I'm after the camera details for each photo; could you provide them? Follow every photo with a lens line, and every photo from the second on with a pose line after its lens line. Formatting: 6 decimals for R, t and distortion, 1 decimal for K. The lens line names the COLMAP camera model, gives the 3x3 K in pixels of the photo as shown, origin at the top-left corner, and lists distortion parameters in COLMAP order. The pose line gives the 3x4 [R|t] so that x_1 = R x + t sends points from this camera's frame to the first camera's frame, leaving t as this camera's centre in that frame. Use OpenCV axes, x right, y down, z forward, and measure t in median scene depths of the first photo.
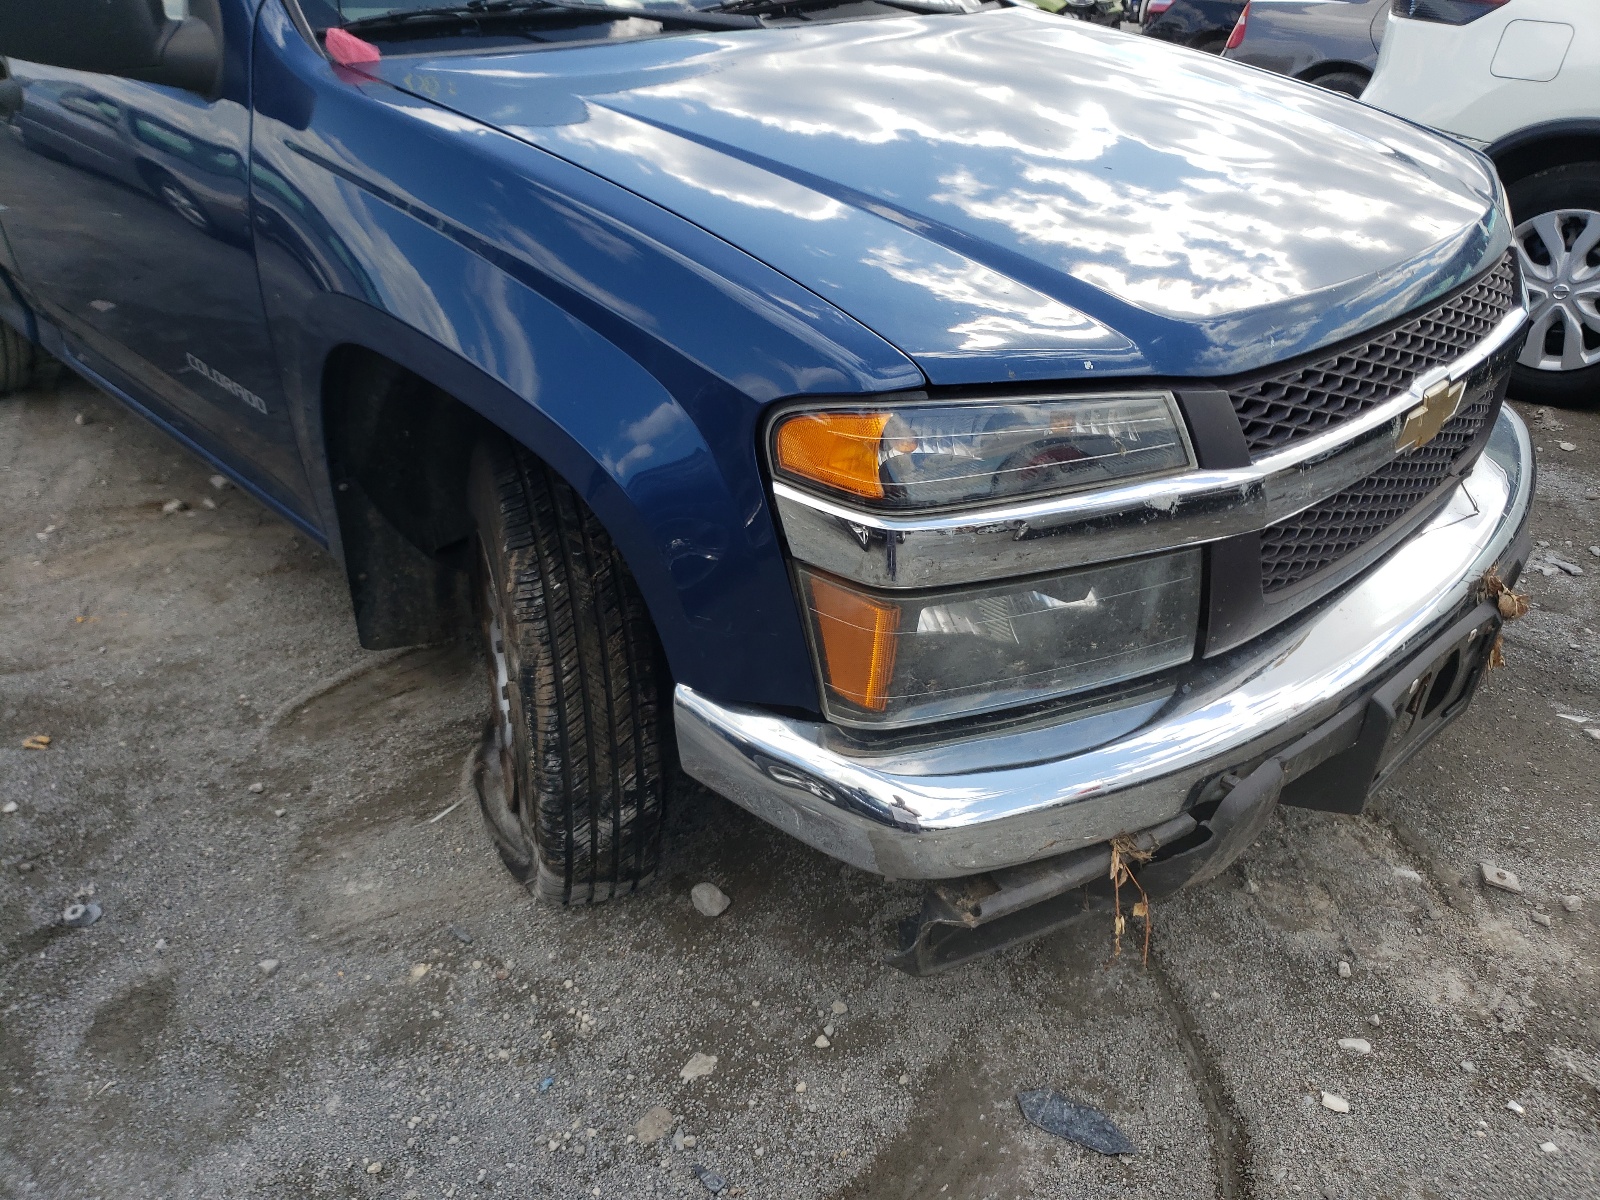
lens RADIAL K [[1218.9, 0, 804.3], [0, 1218.9, 595.5], [0, 0, 1]] dist [0.005490, 0.007093]
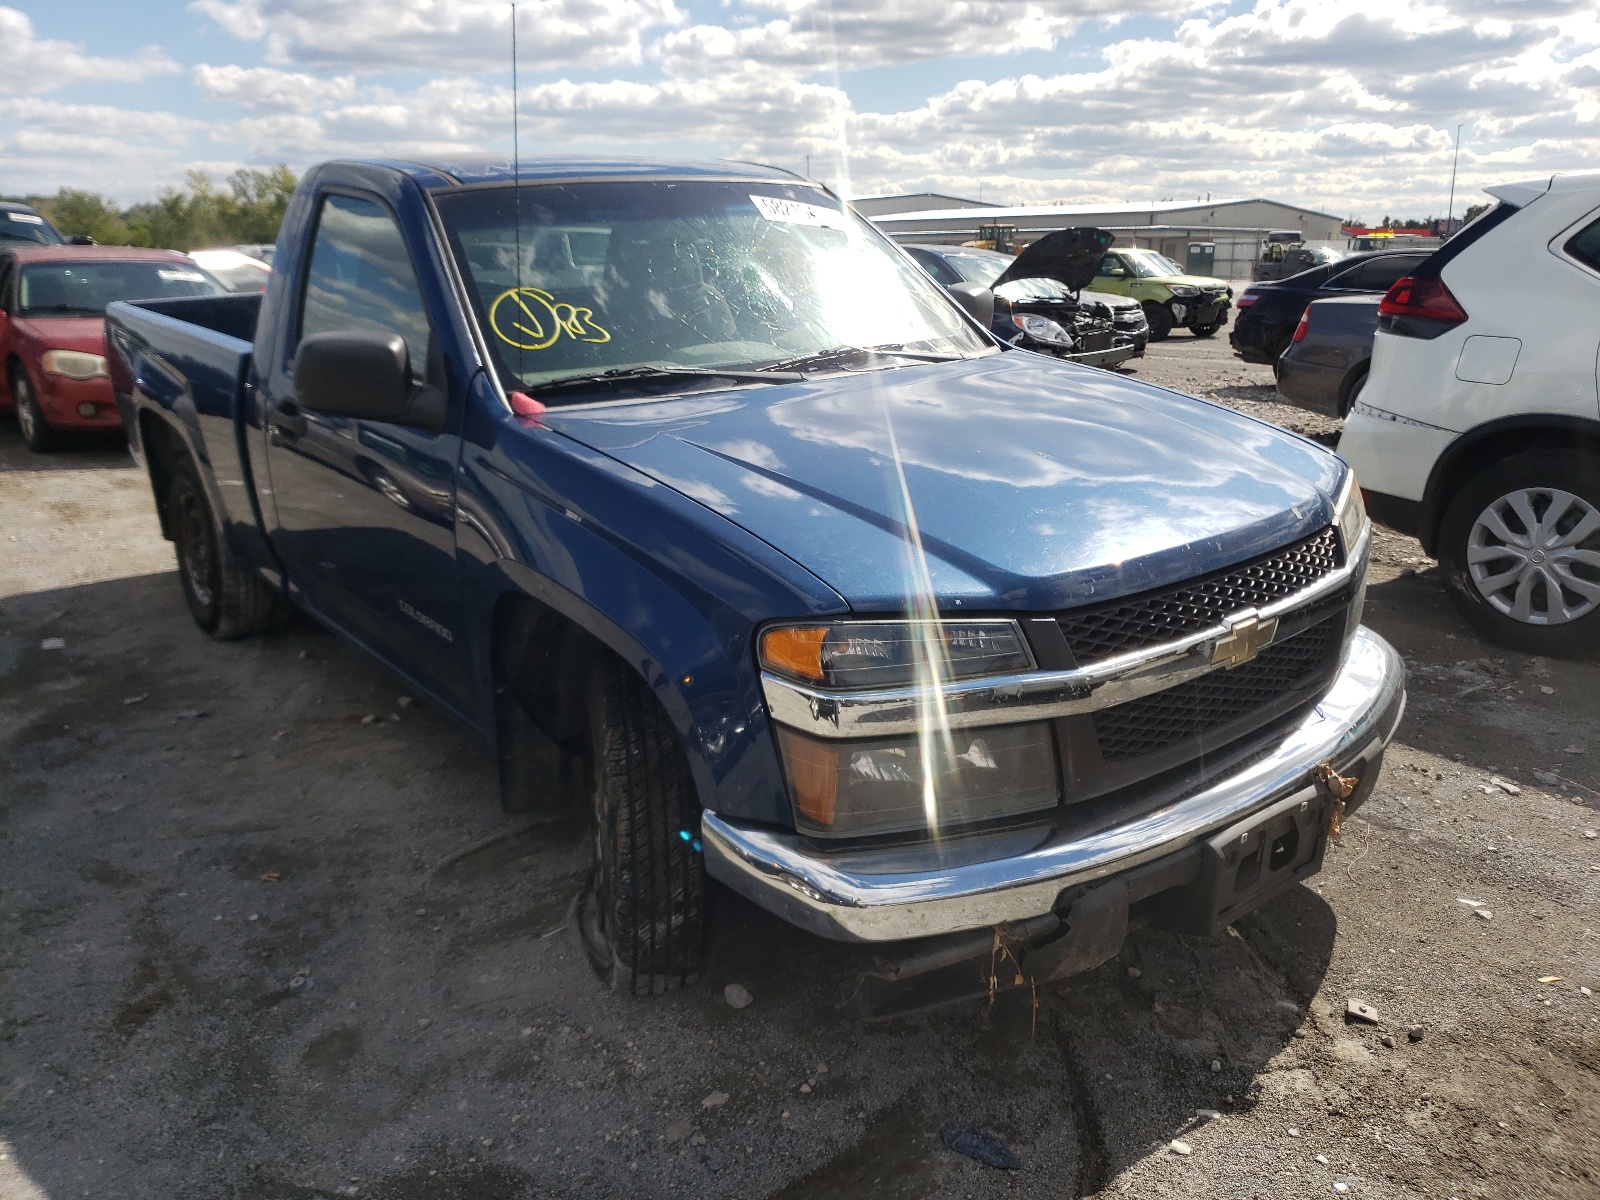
lens RADIAL K [[1194.2, 0, 770.3], [0, 1194.2, 598.1], [0, 0, 1]] dist [-0.003114, -0.003313]
pose [[0.991094, 0.003737, -0.133110, 0.142844], [-0.031197, 0.978303, -0.204817, 0.096220], [0.129457, 0.207146, 0.969707, -0.396182]]
